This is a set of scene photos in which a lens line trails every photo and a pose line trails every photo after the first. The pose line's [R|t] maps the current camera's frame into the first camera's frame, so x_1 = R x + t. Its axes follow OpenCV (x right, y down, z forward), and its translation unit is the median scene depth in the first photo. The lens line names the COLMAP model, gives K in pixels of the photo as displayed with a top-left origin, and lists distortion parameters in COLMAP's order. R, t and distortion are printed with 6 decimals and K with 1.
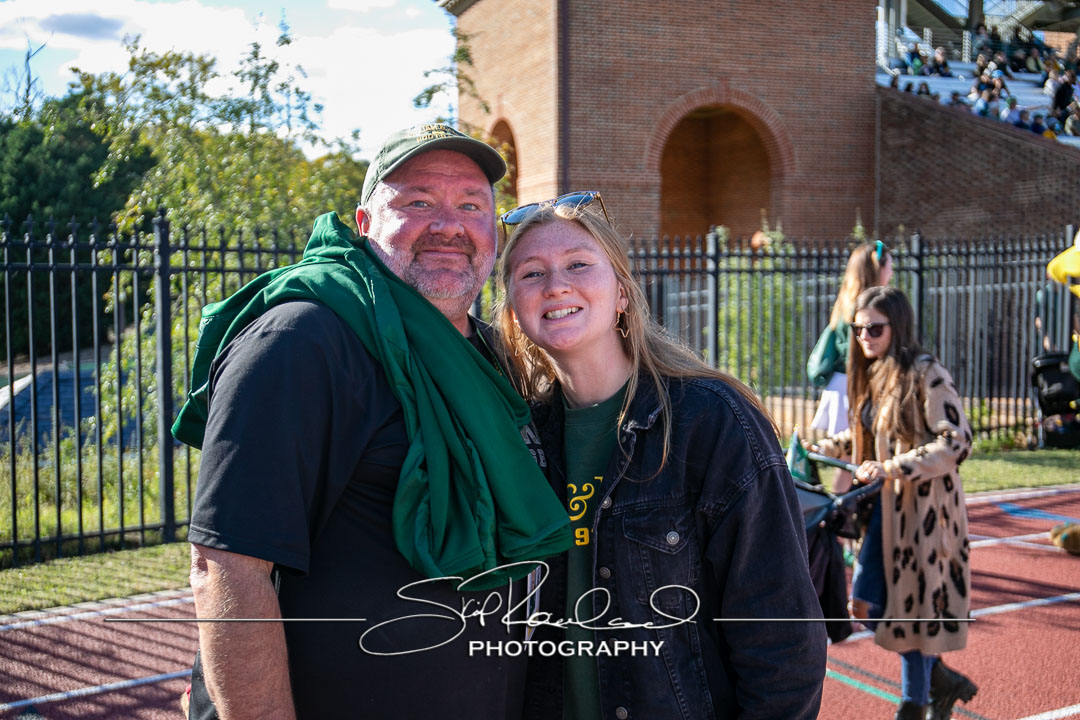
lens RADIAL K [[1206.5, 0, 540.0], [0, 1206.5, 360.0], [0, 0, 1]] dist [-0.009816, 0.154967]
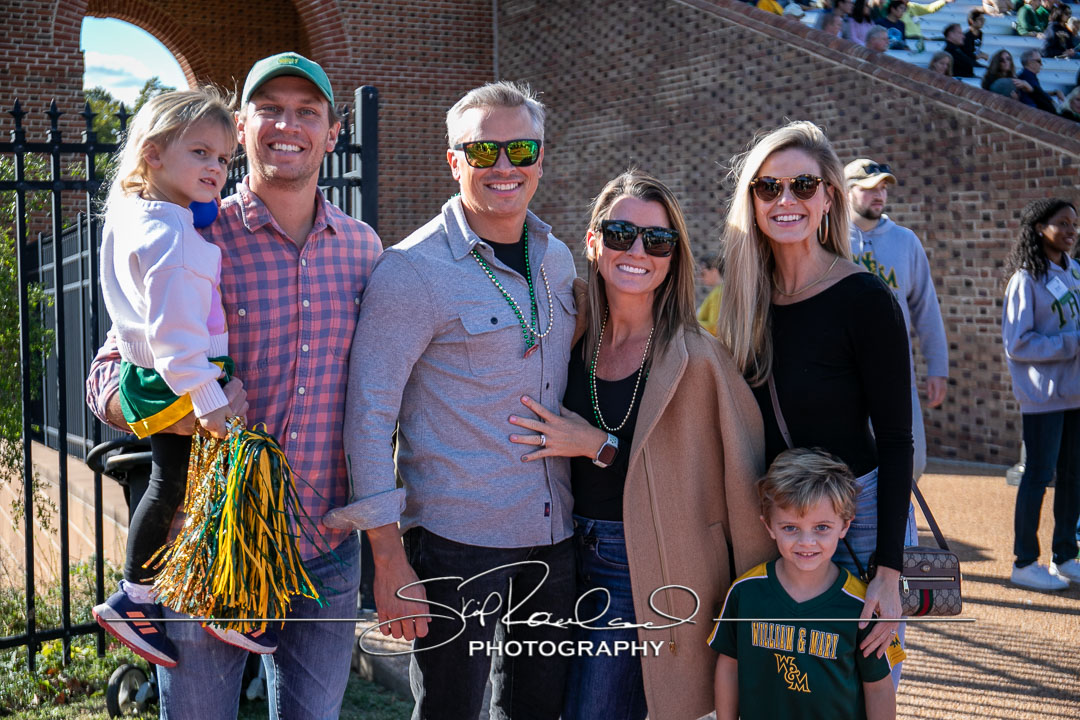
lens RADIAL K [[1525.5, 0, 540.0], [0, 1525.5, 360.0], [0, 0, 1]] dist [0.056142, 0.097588]
pose [[0.993971, -0.011419, 0.109050, 0.222188], [0.011112, 0.999932, 0.003428, -0.011548], [-0.109081, -0.002195, 0.994030, 0.251660]]
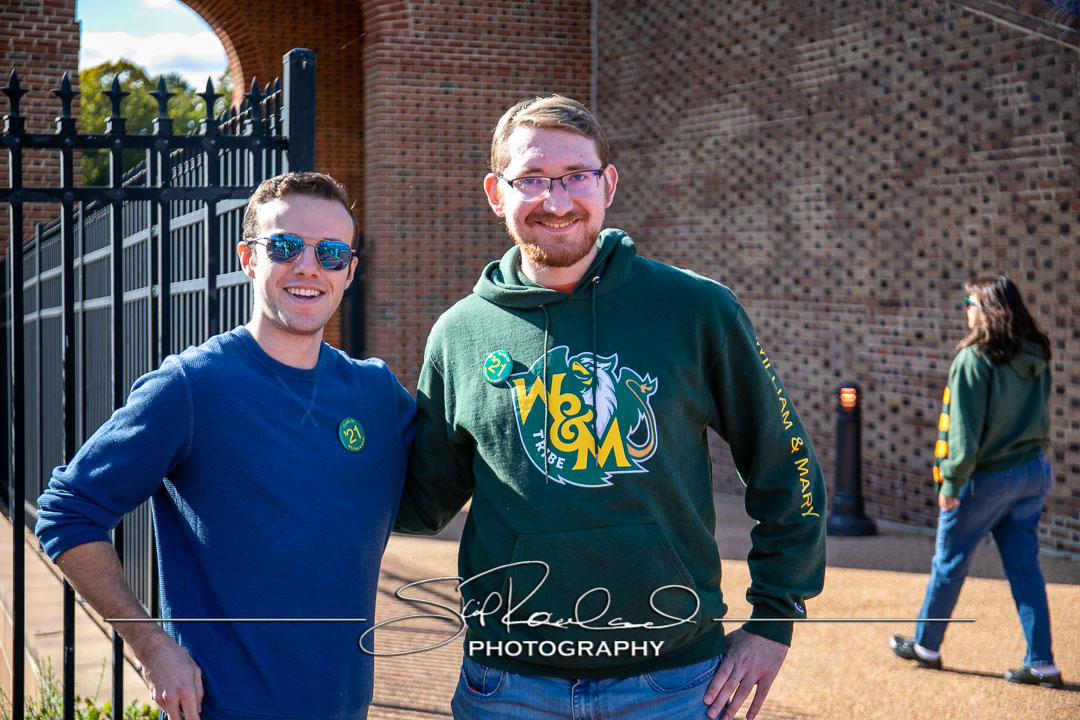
lens RADIAL K [[1767.8, 0, 540.0], [0, 1767.8, 360.0], [0, 0, 1]] dist [0.099109, 0.088974]
pose [[0.999484, 0.004497, 0.031802, 0.242051], [-0.004072, 0.999902, -0.013412, -0.019504], [-0.031859, 0.013276, 0.999404, 0.309785]]
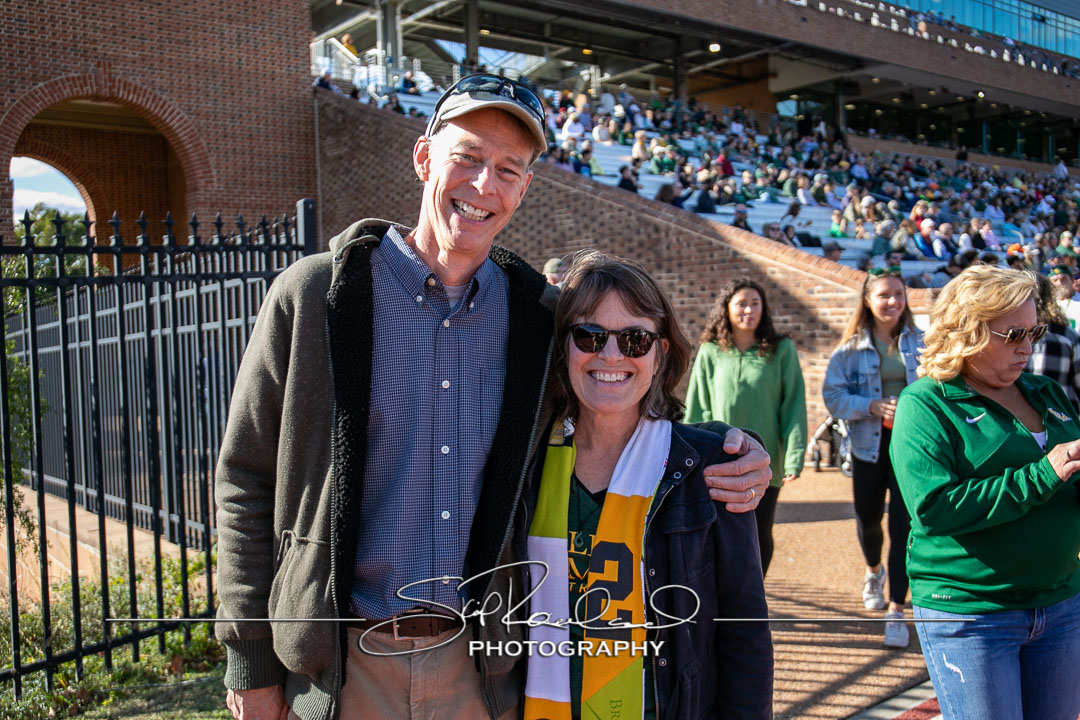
lens RADIAL K [[991.9, 0, 540.0], [0, 991.9, 360.0], [0, 0, 1]] dist [-0.045611, 0.096457]
pose [[0.945252, -0.040960, 0.323760, 0.199573], [0.048019, 0.998751, -0.013842, -0.016860], [-0.322789, 0.028630, 0.946038, 0.292631]]
